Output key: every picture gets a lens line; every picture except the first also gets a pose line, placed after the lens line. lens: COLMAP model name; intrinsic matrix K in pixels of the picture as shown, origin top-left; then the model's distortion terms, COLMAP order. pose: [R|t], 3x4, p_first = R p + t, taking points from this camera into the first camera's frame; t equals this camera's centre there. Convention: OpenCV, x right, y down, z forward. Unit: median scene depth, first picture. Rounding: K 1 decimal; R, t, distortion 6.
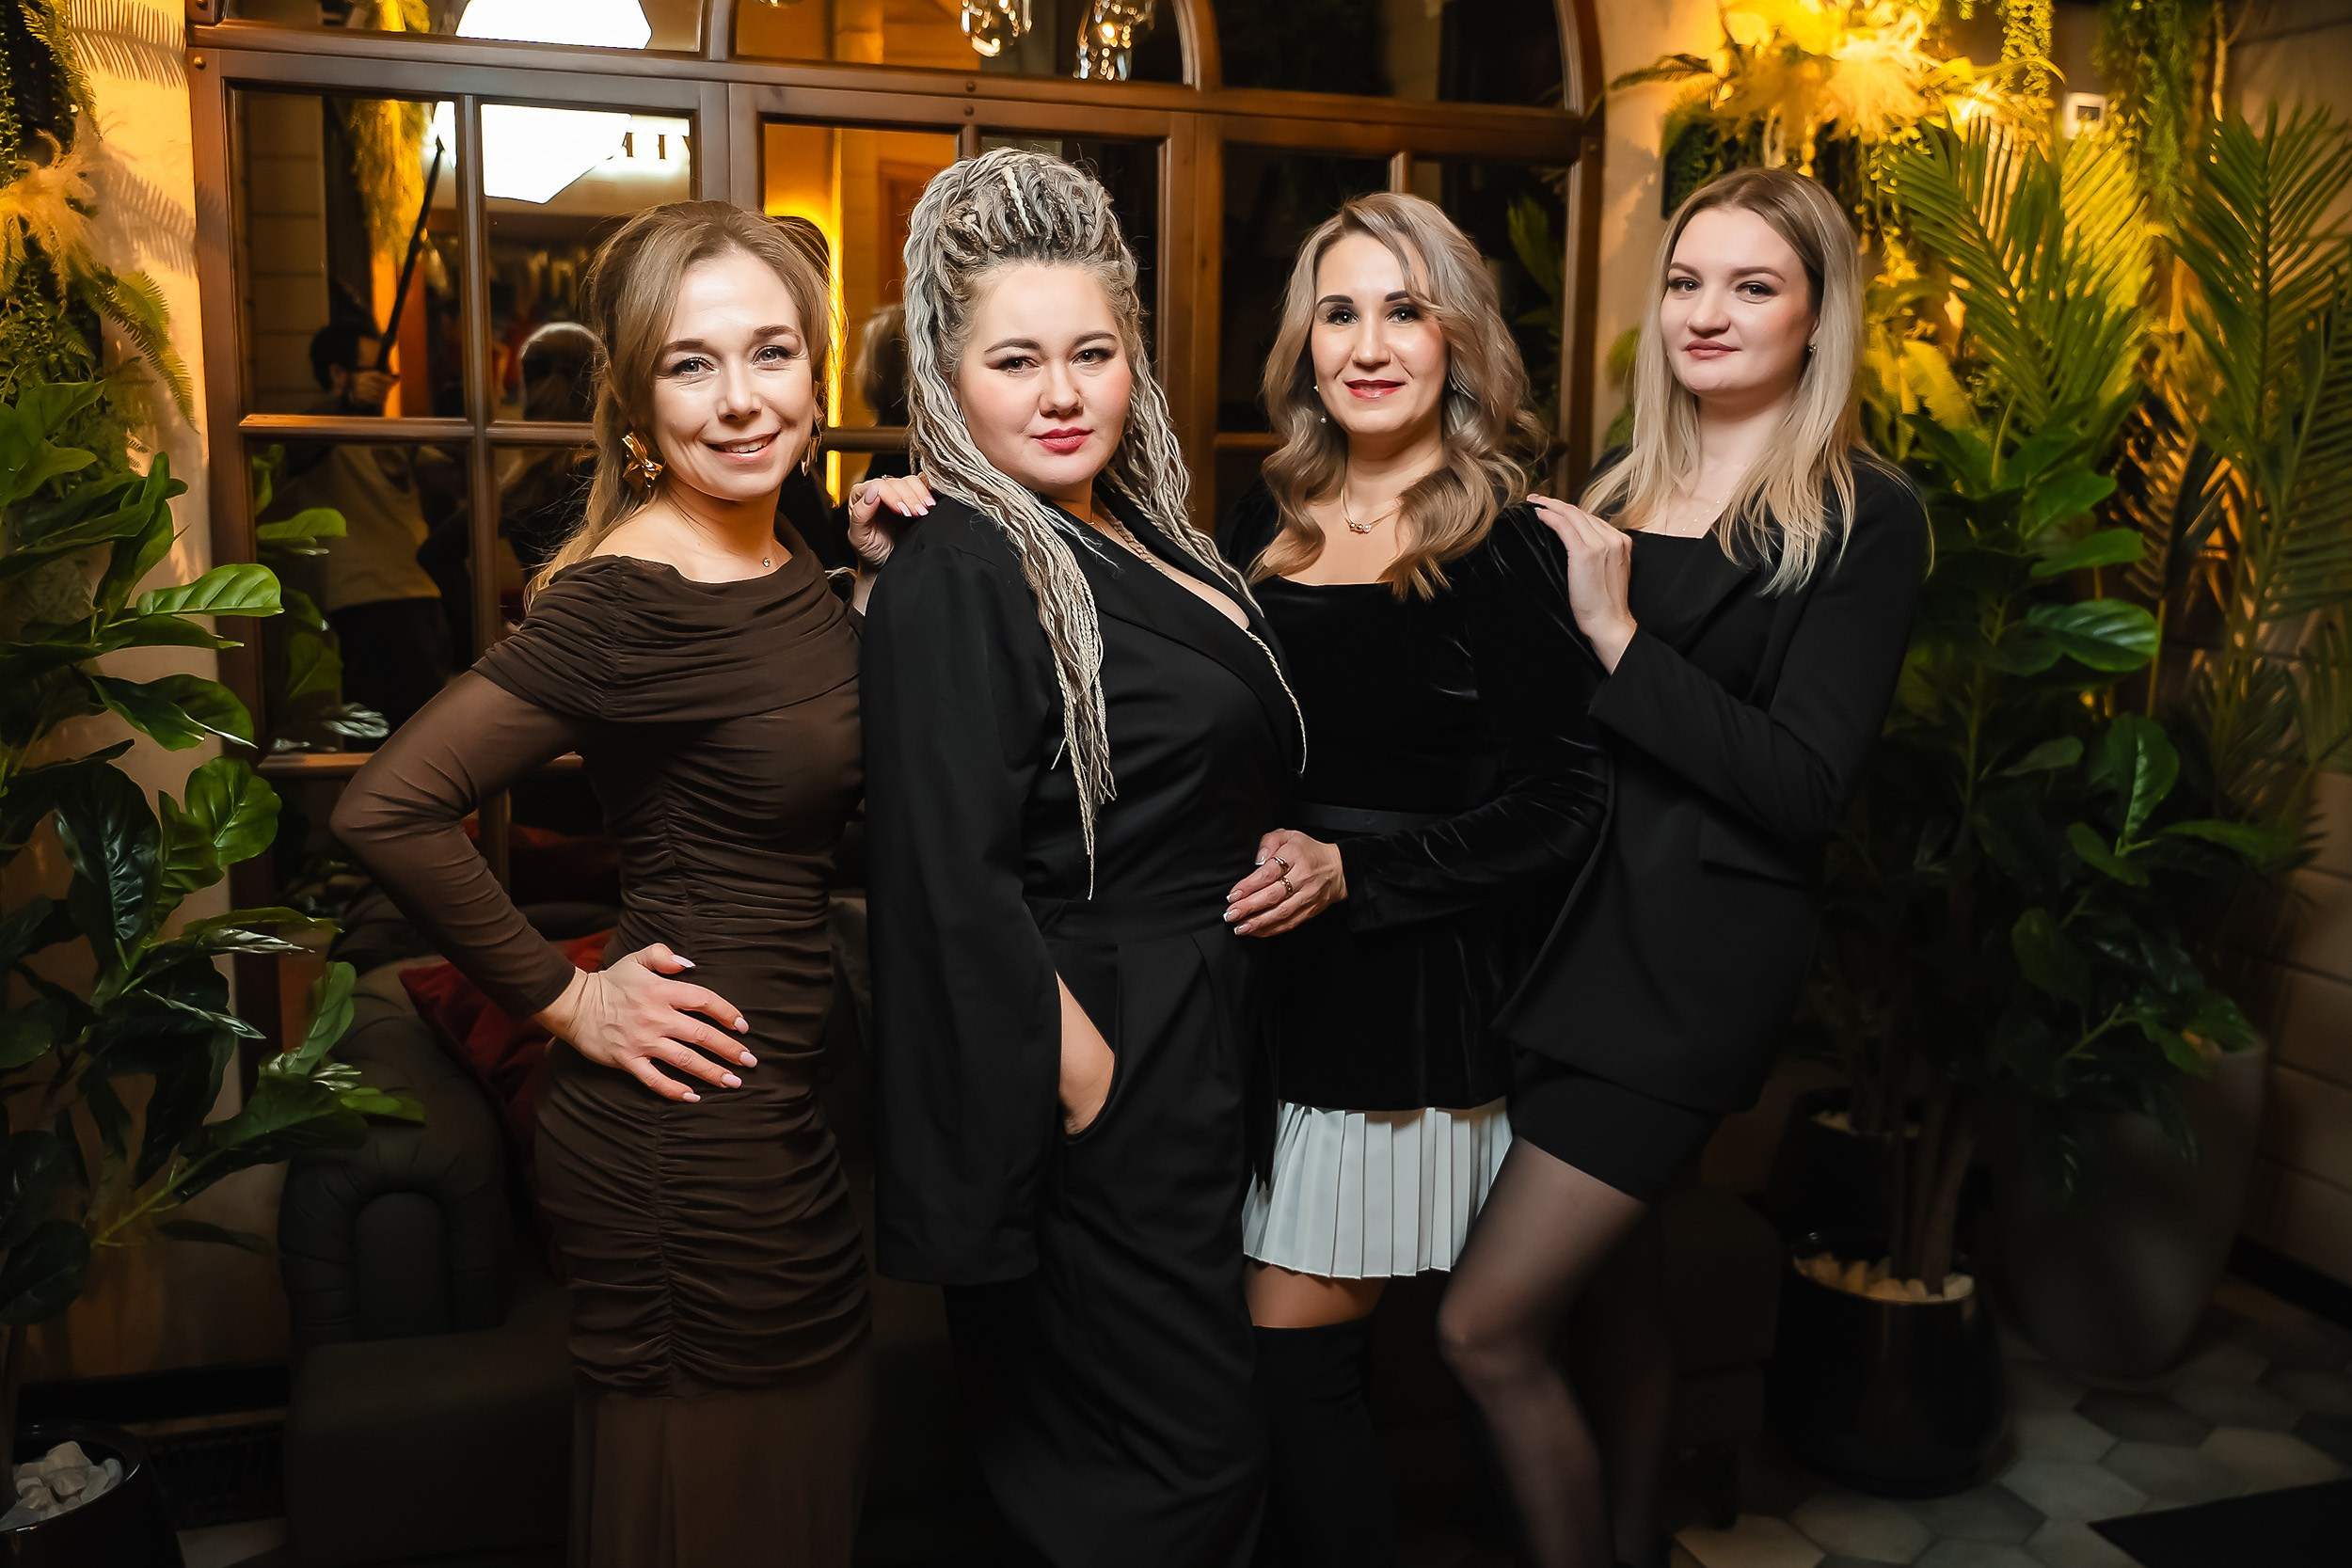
lens RADIAL K [[2079.4, 0, 1176.0], [0, 2079.4, 784.0], [0, 0, 1]] dist [-0.002902, 0.020884]
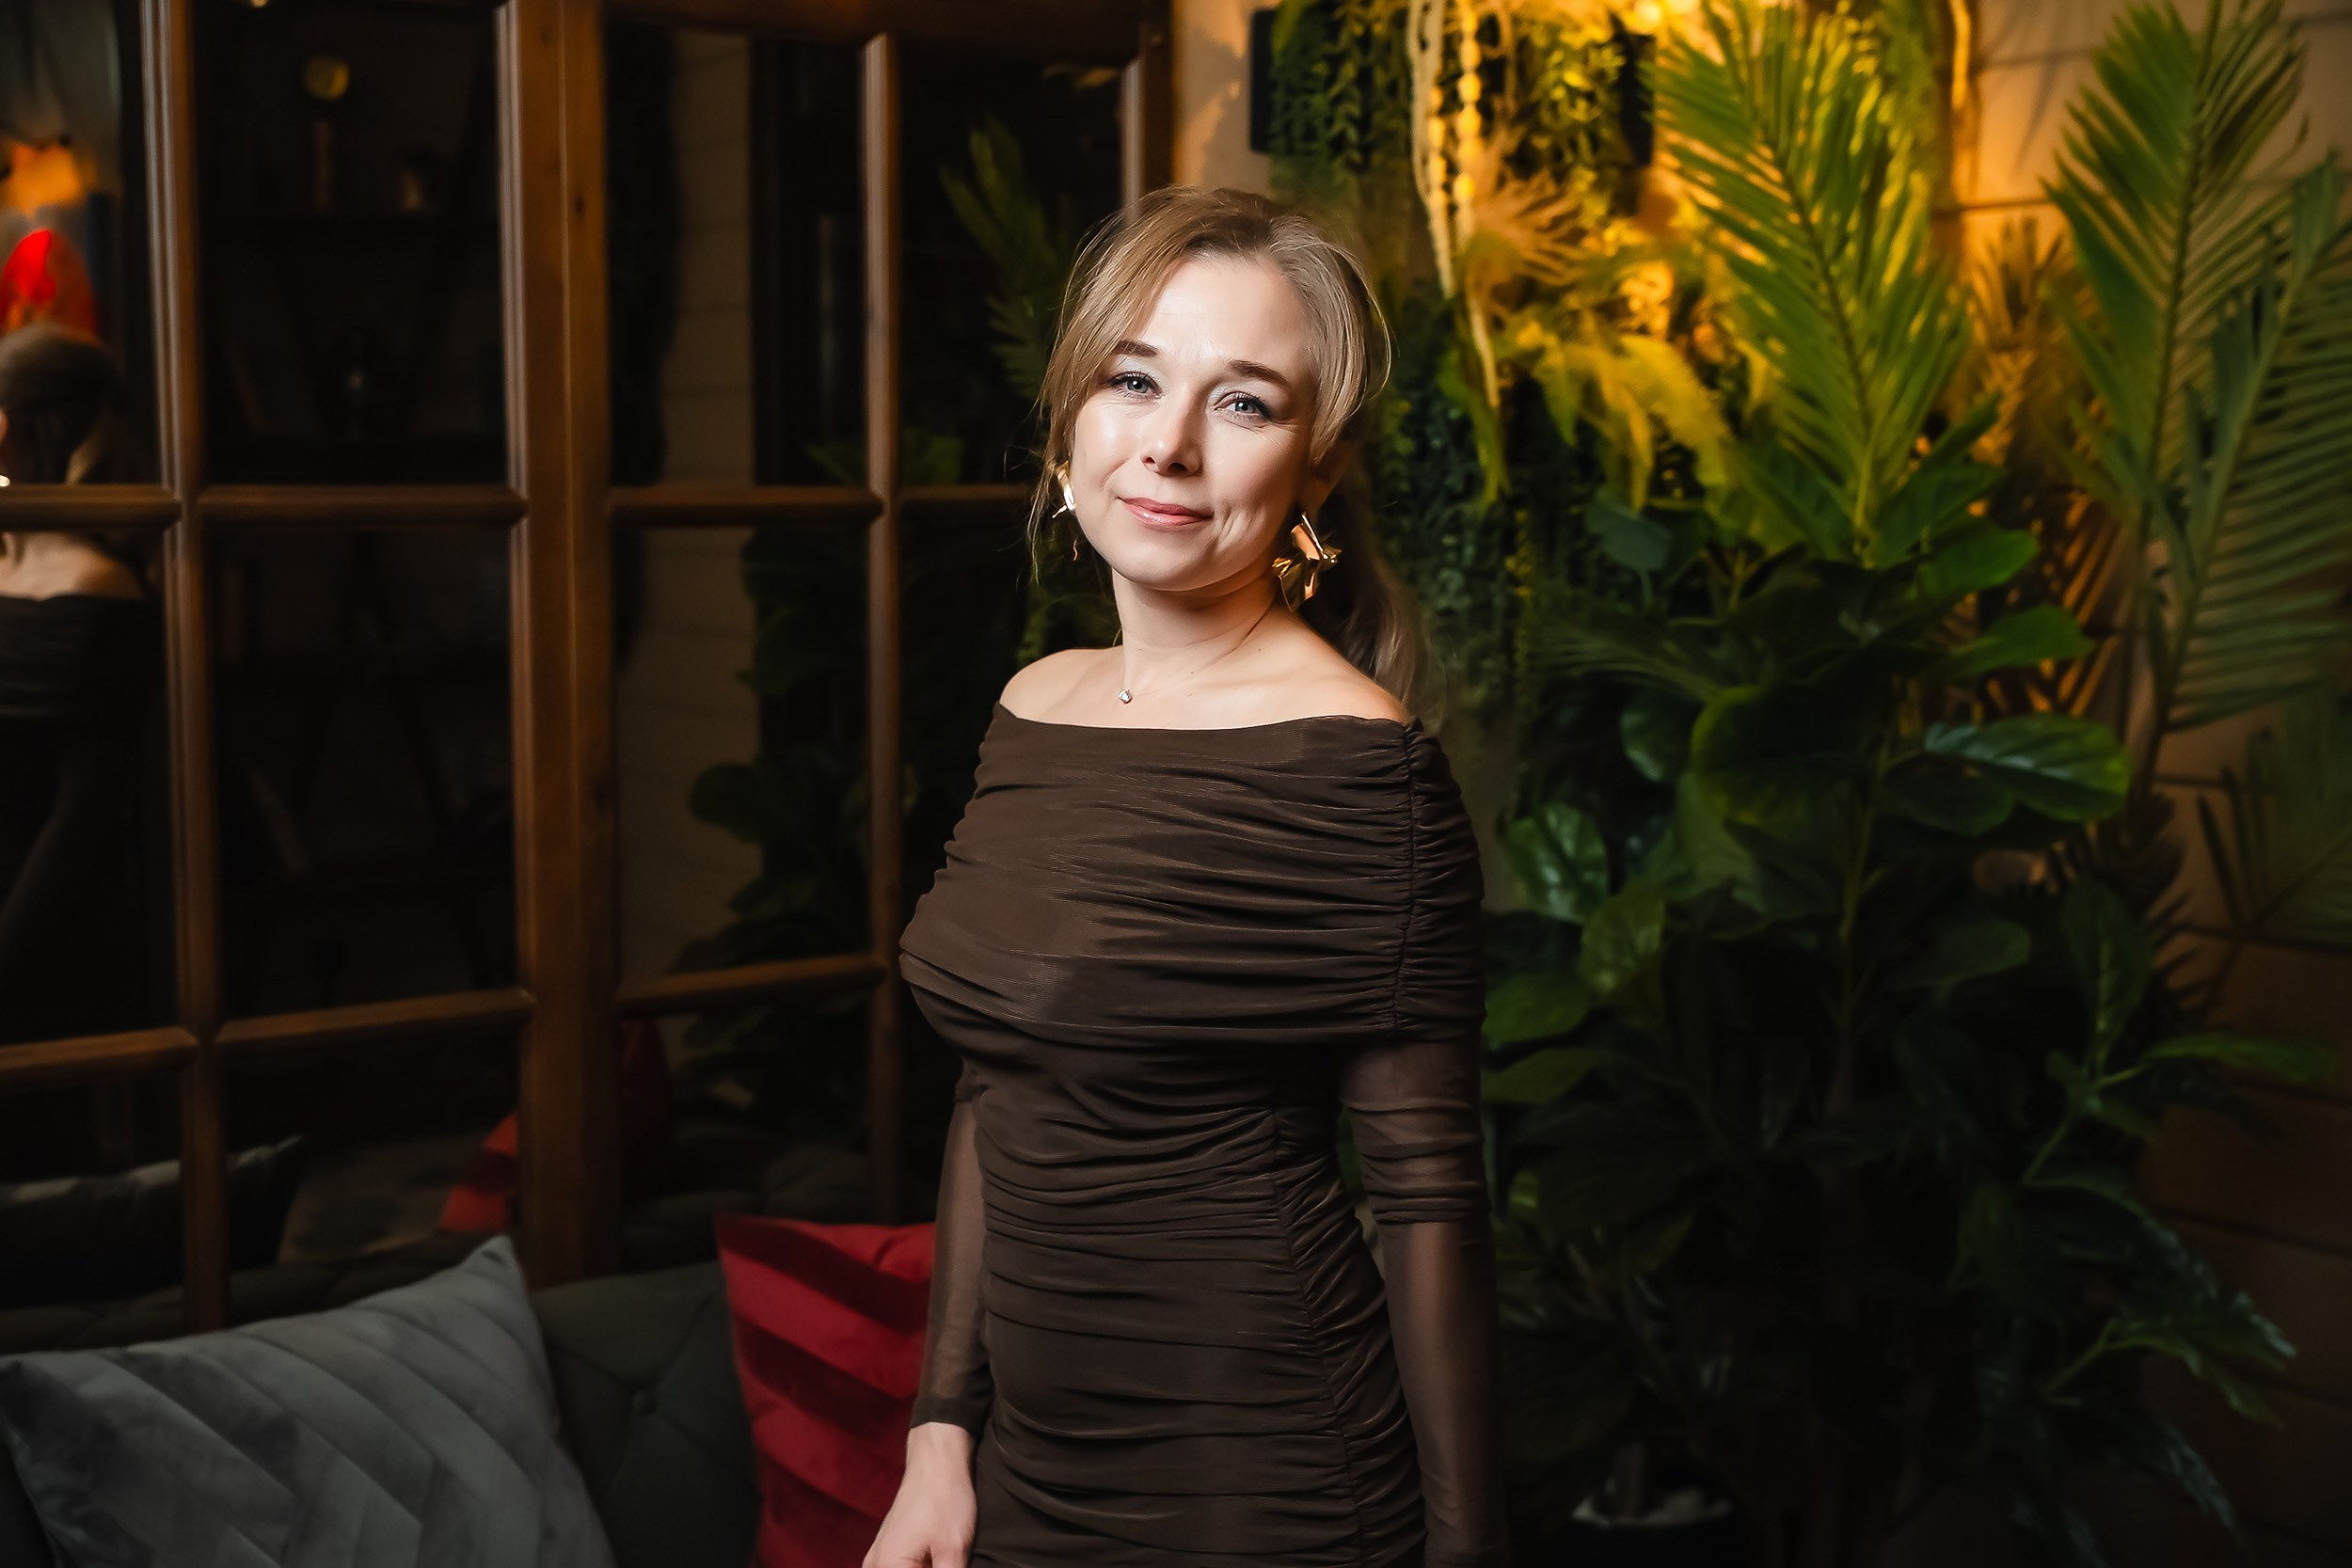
lens RADIAL K [[2967.3, 0, 1176.0], [0, 2967.3, 784.0], [0, 0, 1]] dist [0.011565, 0.054540]
pose [[0.950700, -0.047286, 0.306486, -0.092585], [0.067127, 0.996254, -0.054517, -0.026502], [-0.302760, 0.072403, 0.950313, 0.146419]]
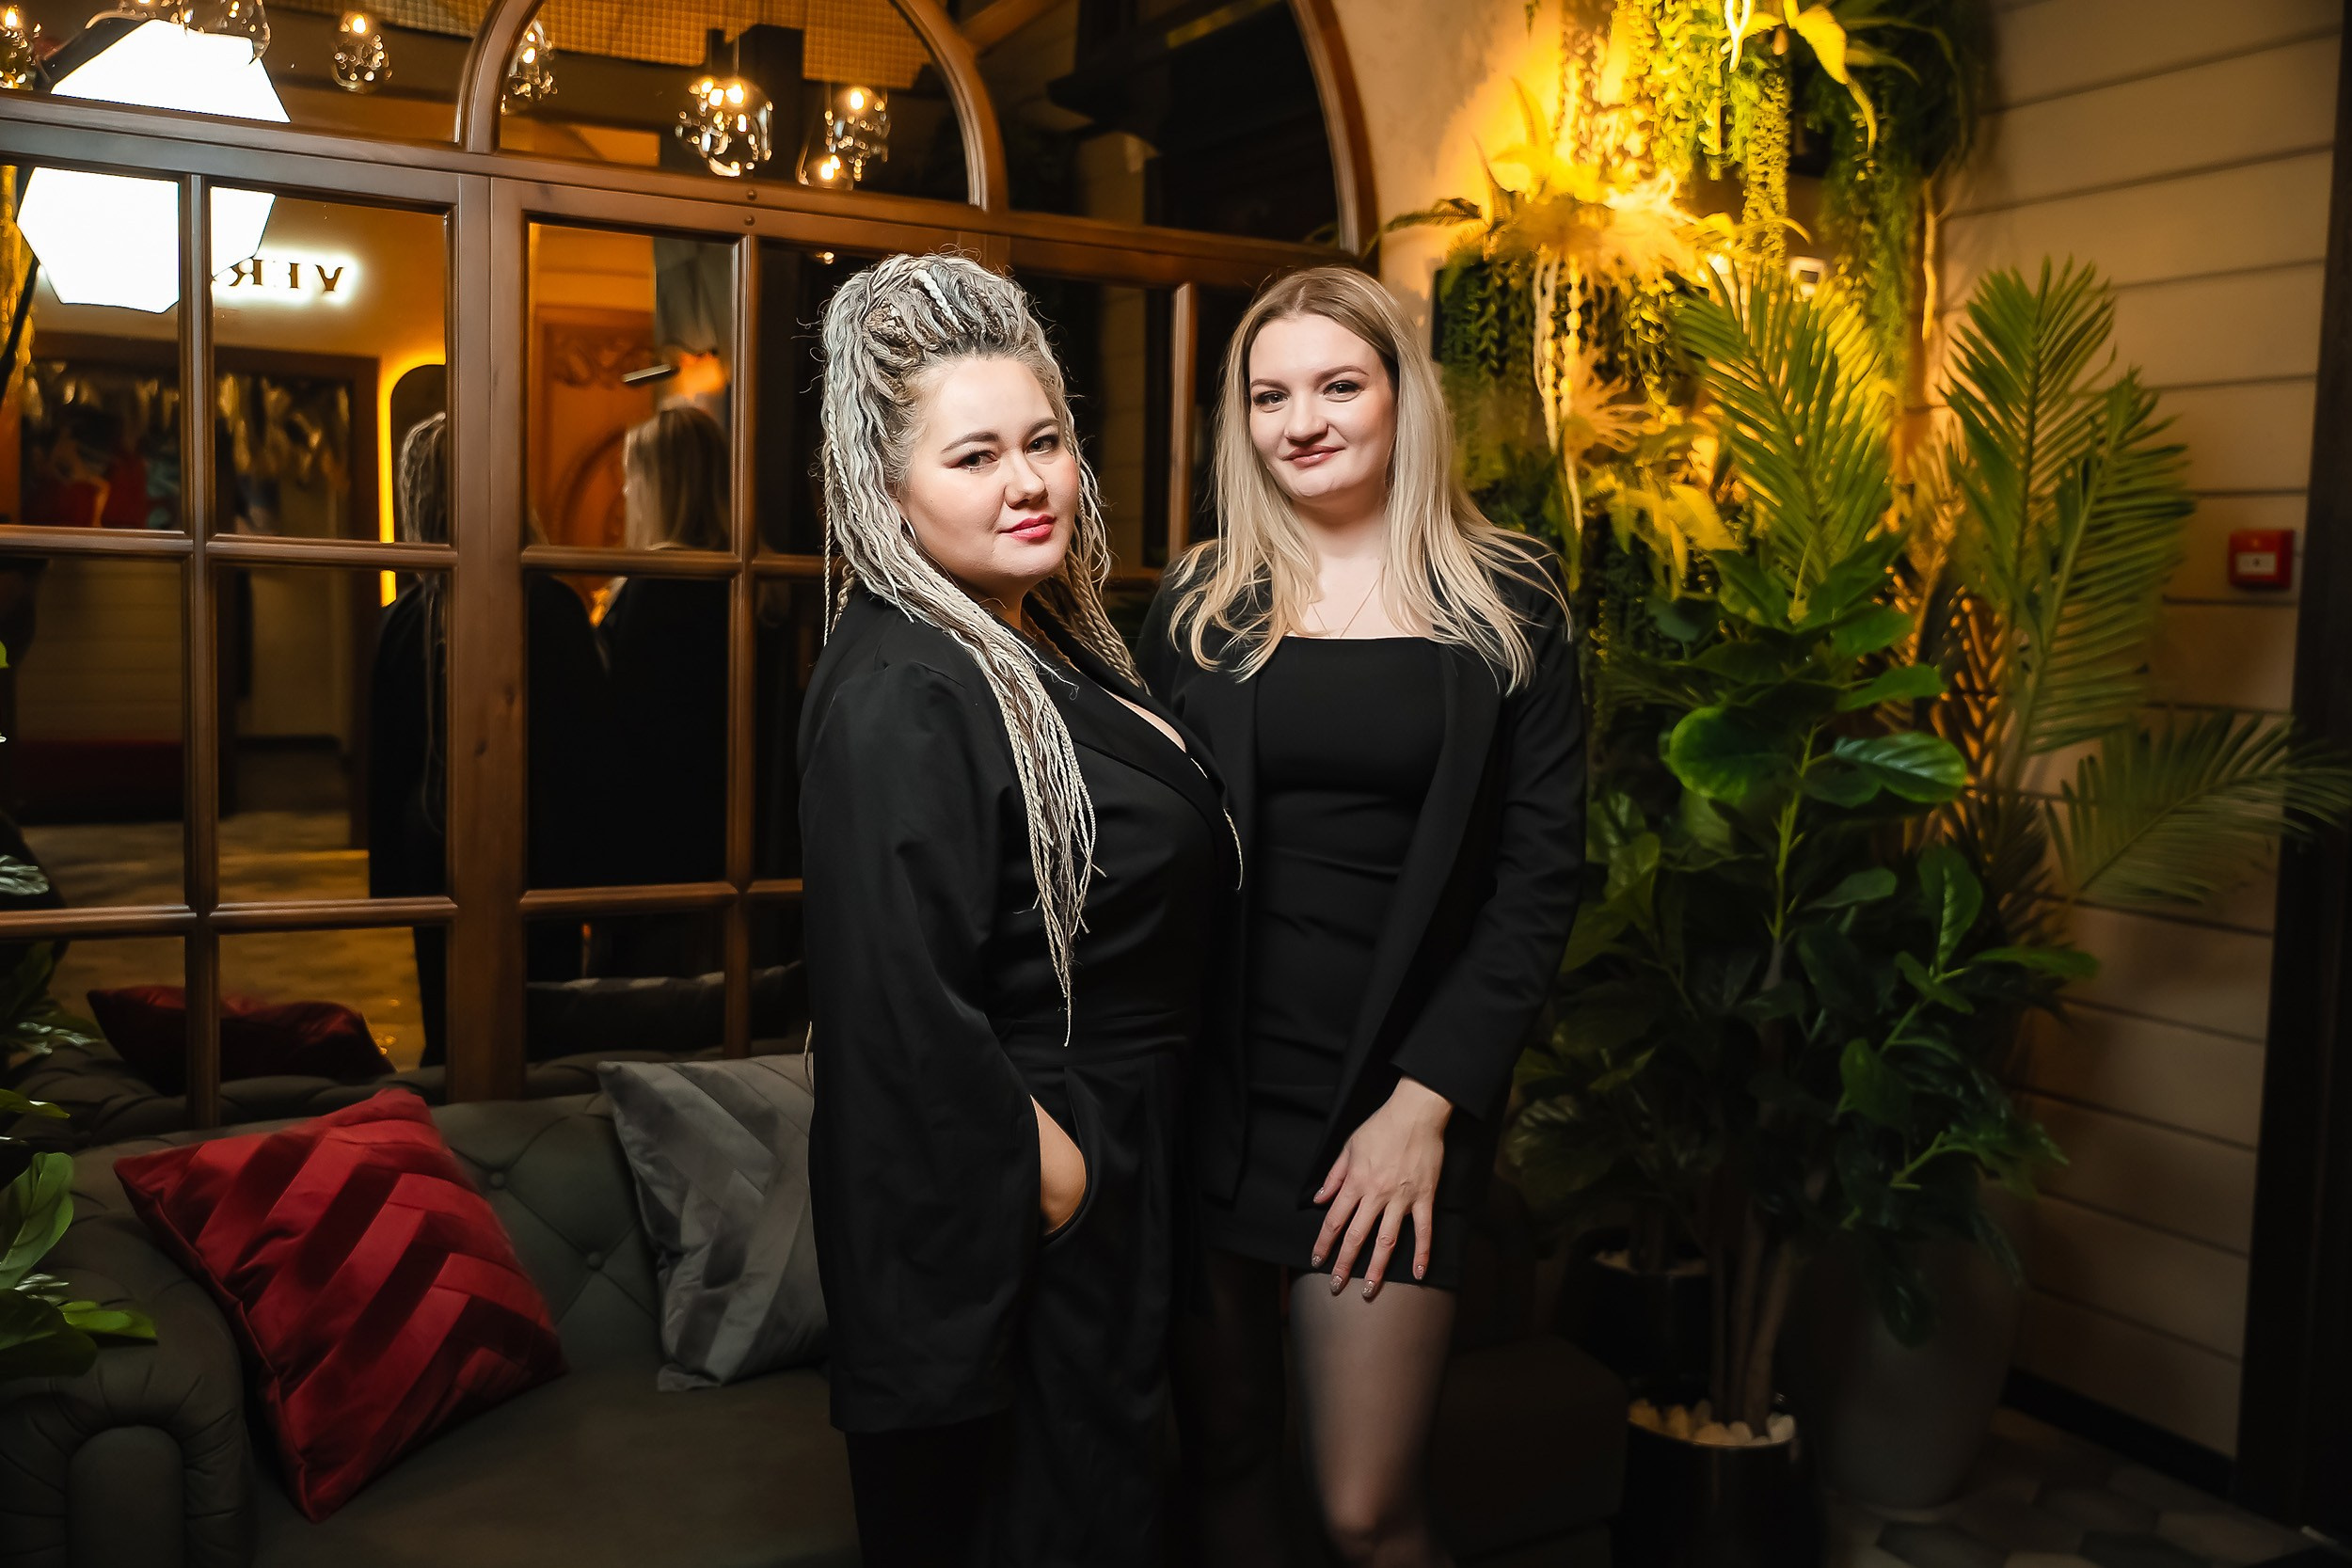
lens RADIAL K [[2079.4, 0, 1176.0], [0, 2079.4, 784.0], [0, 0, 1]] dist [-0.002902, 0.020884]
pose [[0.984772, -0.004417, 0.173796, -0.069680], [0.017262, 0.997222, -0.072462, 0.003559], [-0.172993, 0.074359, 0.982112, 0.053141]]
